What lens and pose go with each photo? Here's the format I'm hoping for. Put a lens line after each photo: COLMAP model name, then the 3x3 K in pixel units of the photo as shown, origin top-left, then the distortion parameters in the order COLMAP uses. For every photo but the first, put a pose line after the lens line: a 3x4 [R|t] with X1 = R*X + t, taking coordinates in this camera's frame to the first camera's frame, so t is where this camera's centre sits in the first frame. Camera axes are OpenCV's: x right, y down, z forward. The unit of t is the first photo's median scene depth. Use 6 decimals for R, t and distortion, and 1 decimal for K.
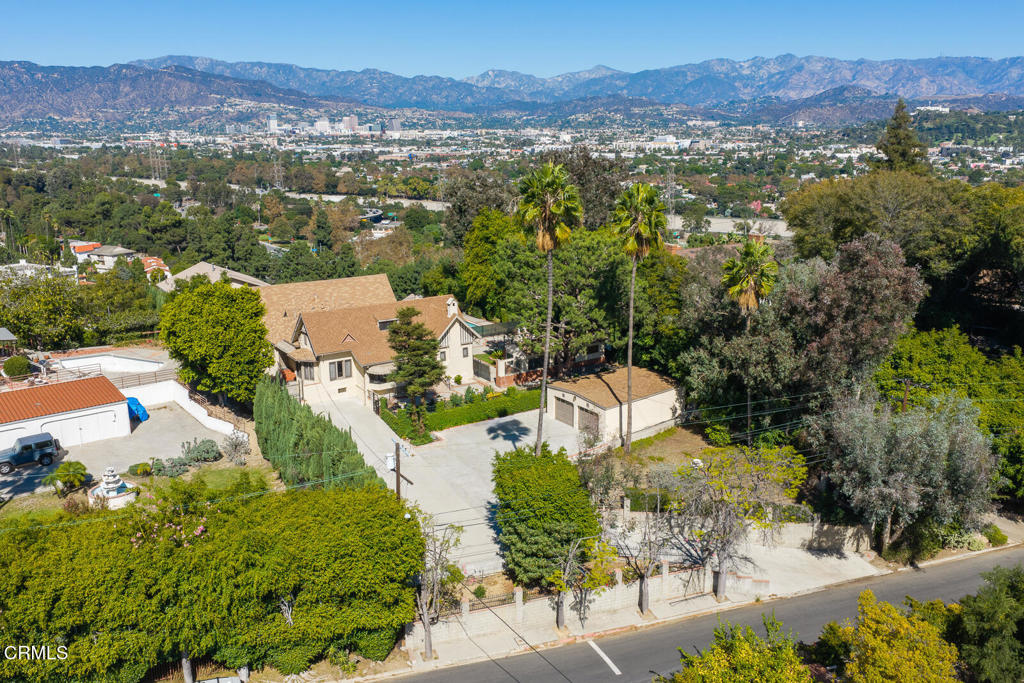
lens RADIAL K [[841.1, 0, 550.1], [0, 841.1, 338.5], [0, 0, 1]] dist [0.072424, -0.003921]
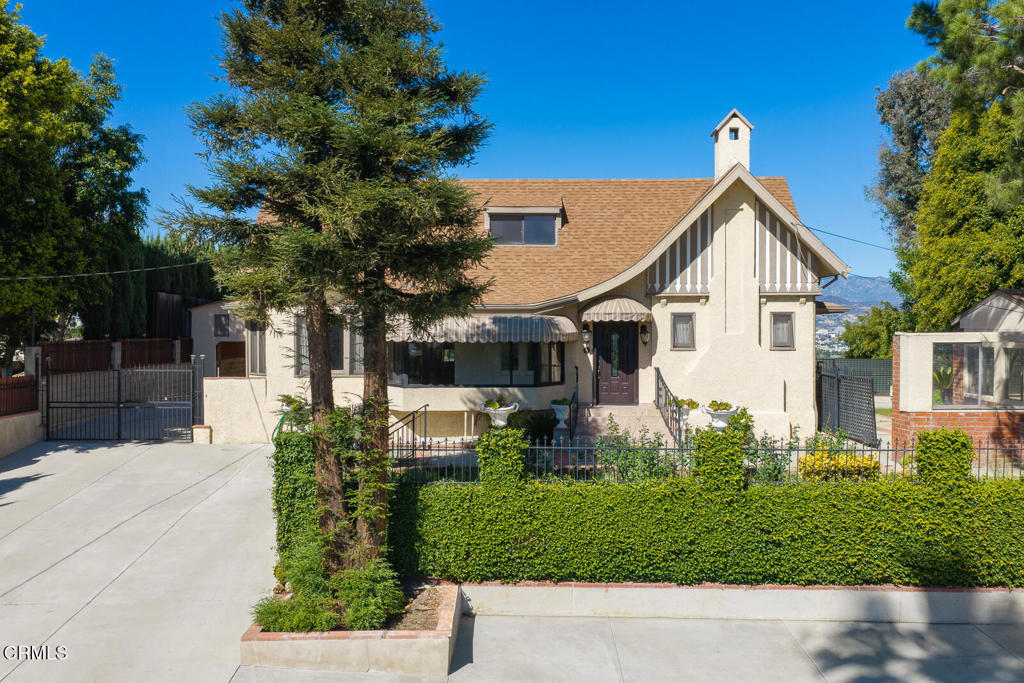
lens RADIAL K [[932.2, 0, 487.5], [0, 932.2, 342.7], [0, 0, 1]] dist [0.090168, 0.001841]
pose [[0.815567, 0.016958, -0.578414, -0.009093], [-0.134936, 0.977588, -0.161600, 0.104211], [0.562710, 0.209845, 0.799576, 0.947139]]
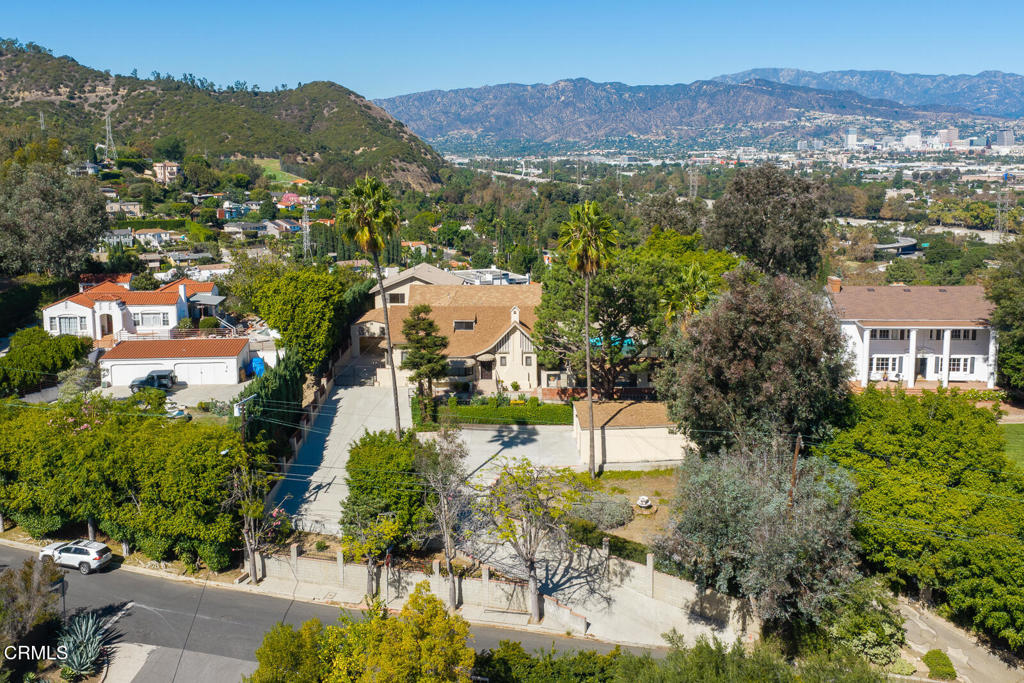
lens RADIAL K [[932.2, 0, 487.5], [0, 932.2, 342.7], [0, 0, 1]] dist [0.090168, 0.001841]
pose [[0.815201, 0.112368, -0.568173, 0.655330], [-0.132843, 0.991122, 0.005414, -0.006655], [0.563737, 0.071064, 0.822891, 0.057555]]
